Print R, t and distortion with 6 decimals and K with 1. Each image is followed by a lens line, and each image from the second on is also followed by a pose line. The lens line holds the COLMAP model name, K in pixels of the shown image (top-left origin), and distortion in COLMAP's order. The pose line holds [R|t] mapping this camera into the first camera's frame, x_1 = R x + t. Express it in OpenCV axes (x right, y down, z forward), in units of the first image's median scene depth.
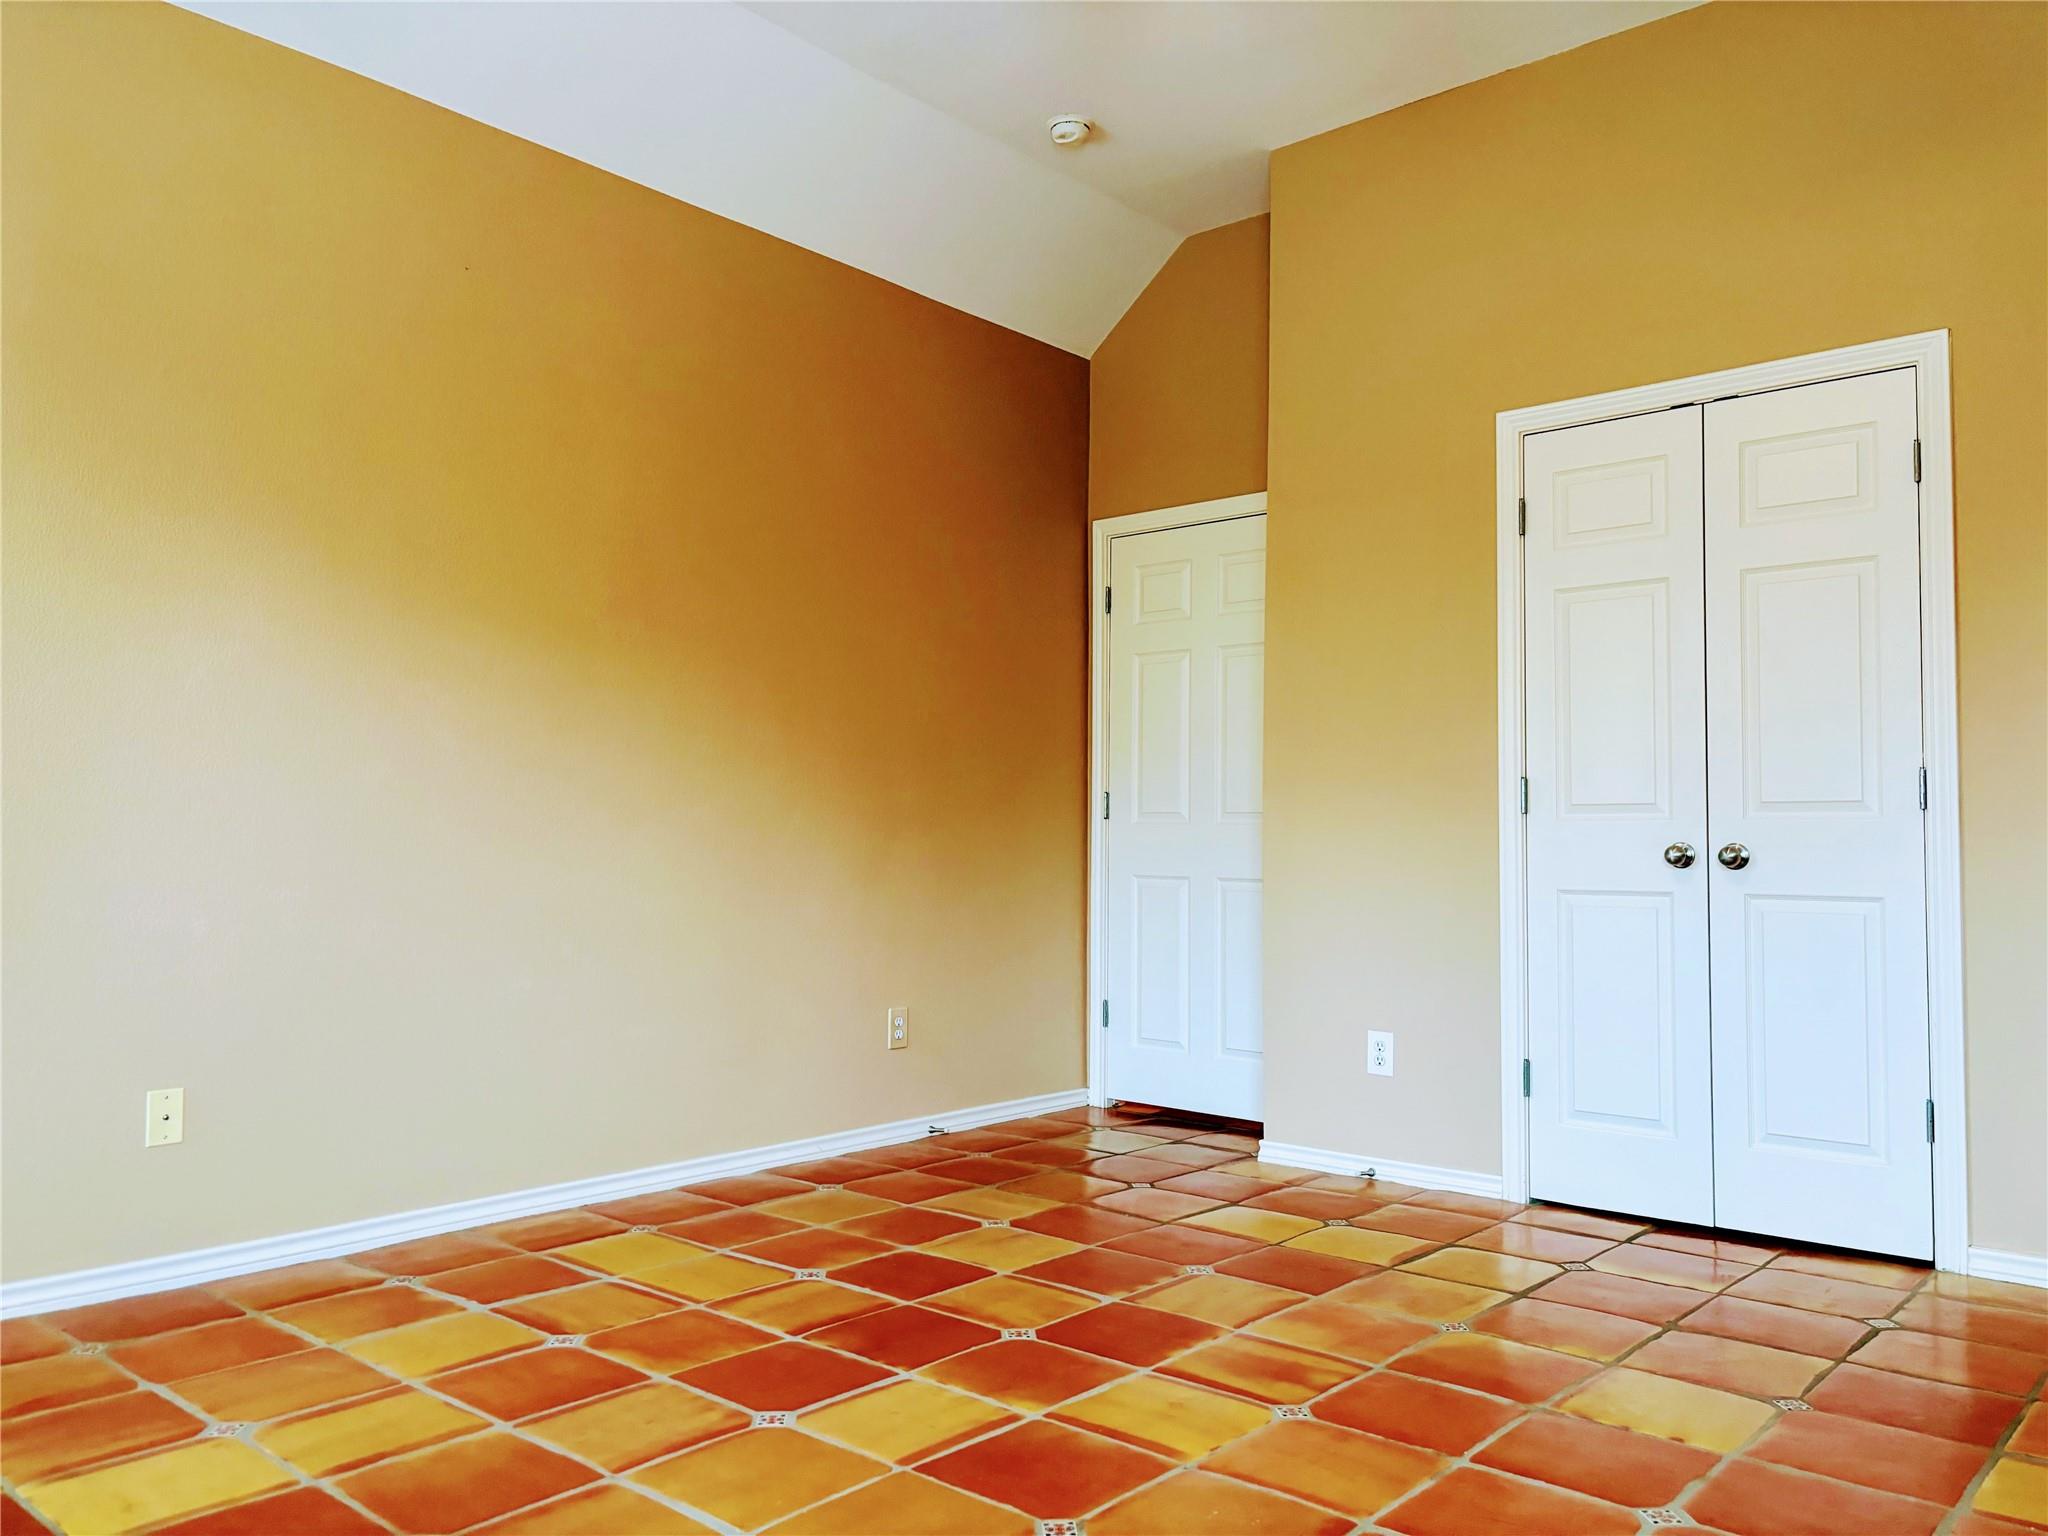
lens RADIAL K [[1556.4, 0, 1018.5], [0, 1556.4, 770.9], [0, 0, 1]] dist [0.060737, -0.074111]
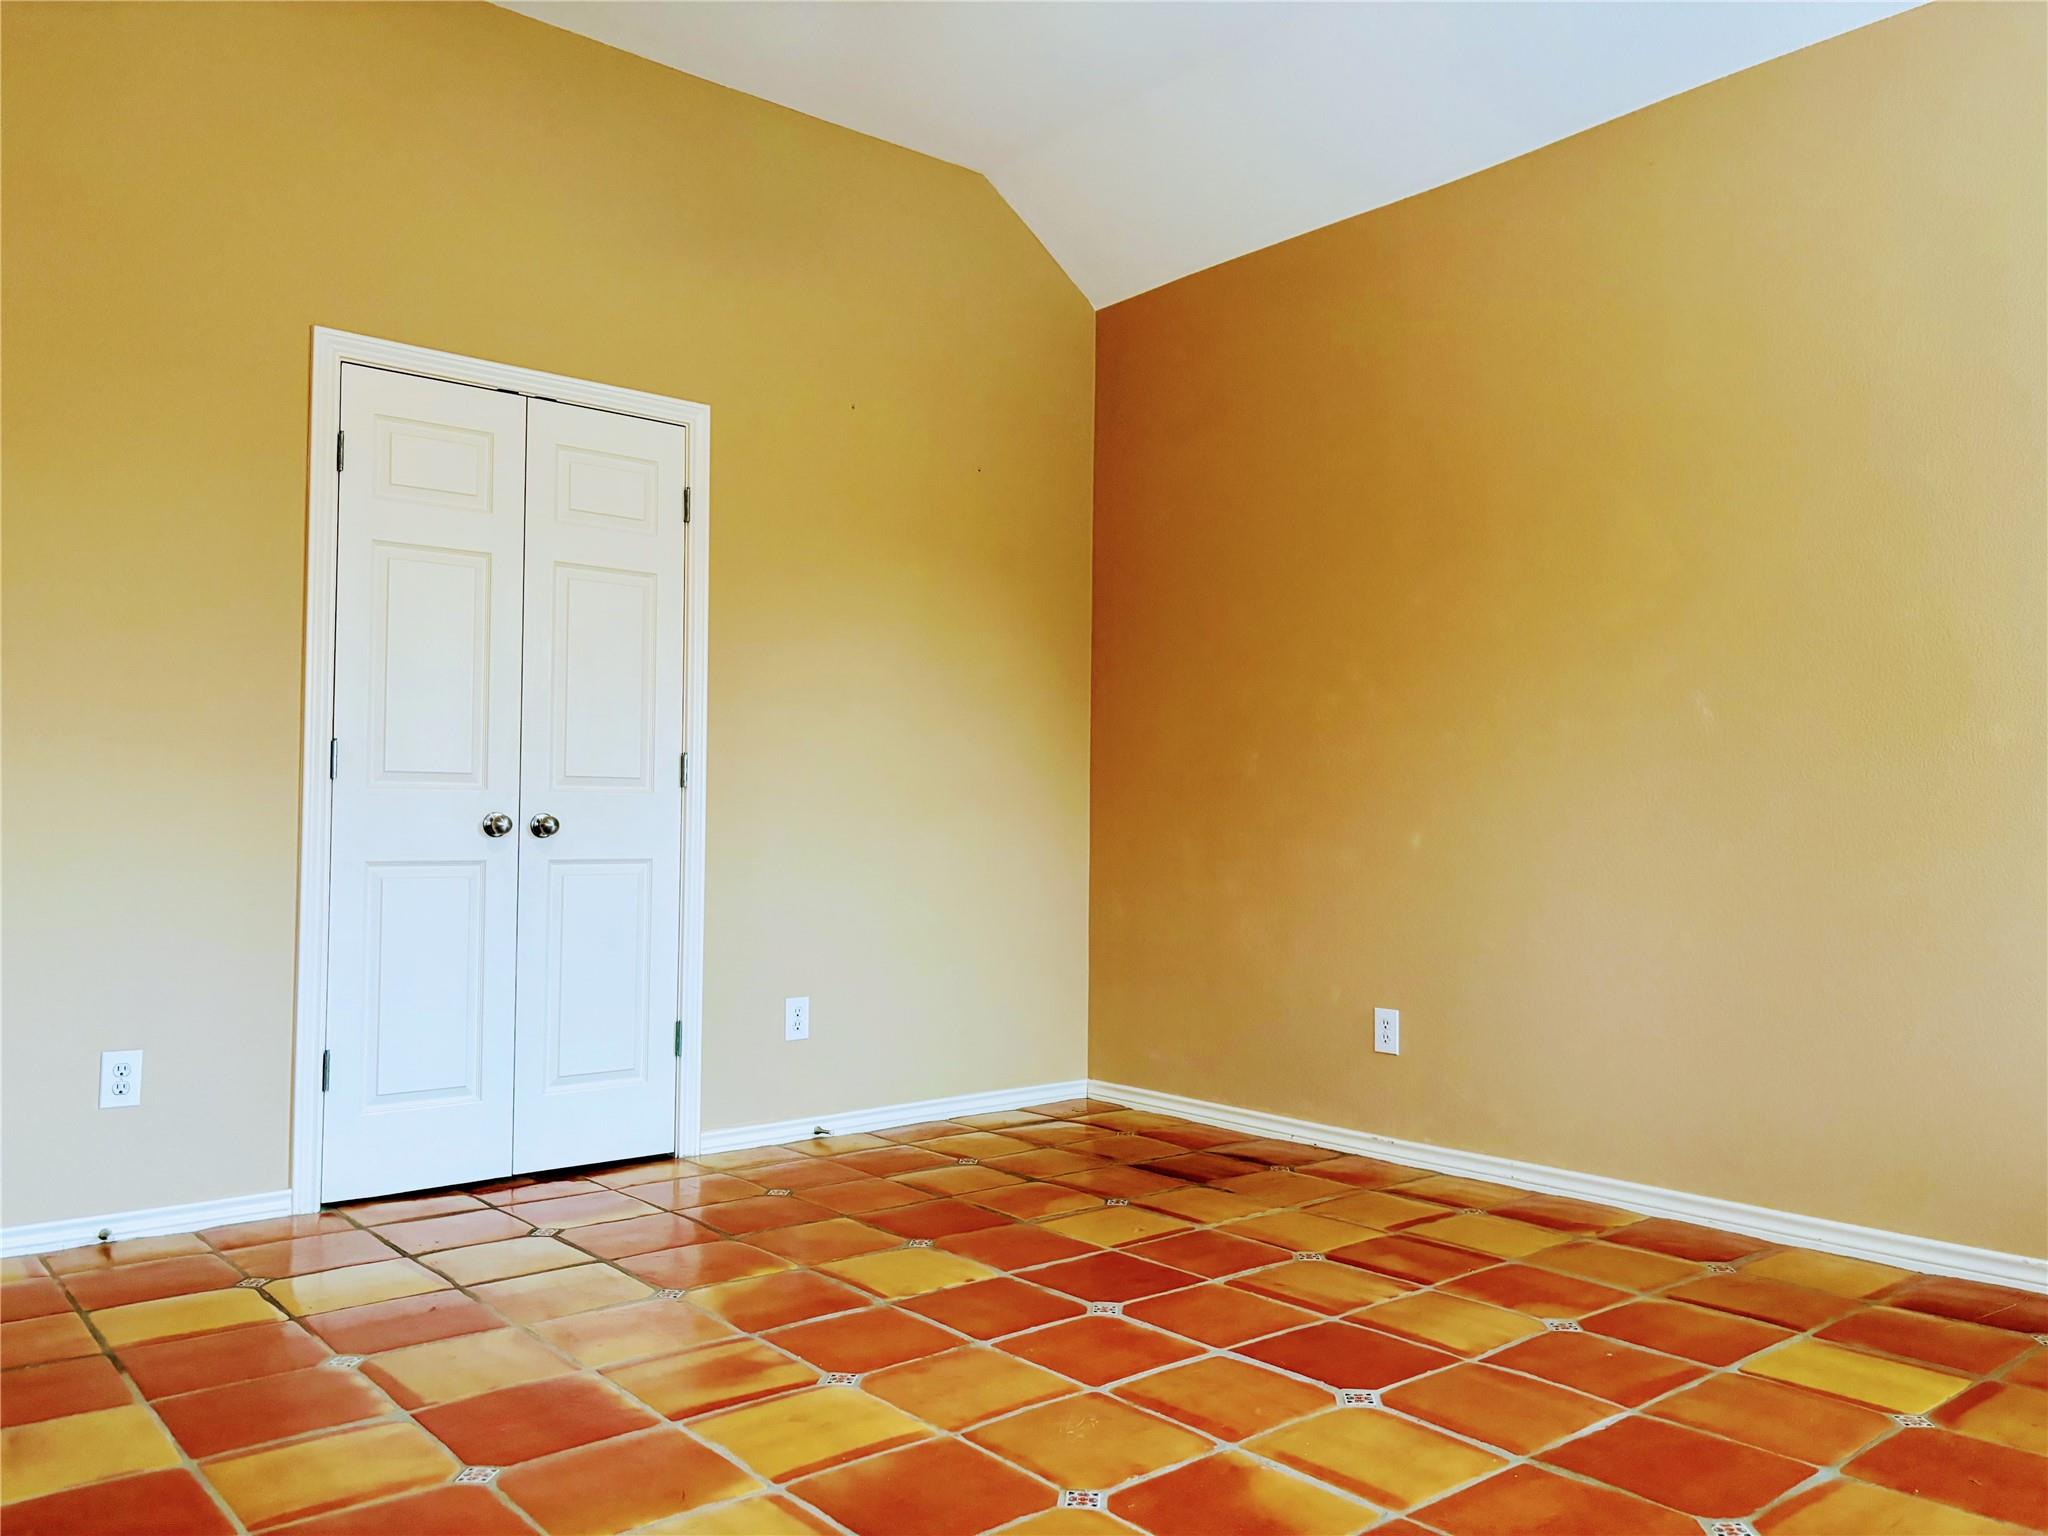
lens RADIAL K [[1556.4, 0, 1017.1], [0, 1556.4, 768.6], [0, 0, 1]] dist [0.060737, -0.074111]
pose [[0.159571, 0.033584, 0.986615, -0.638322], [-0.053292, 0.998257, -0.025361, 0.028801], [-0.985747, -0.048532, 0.161083, 0.585037]]
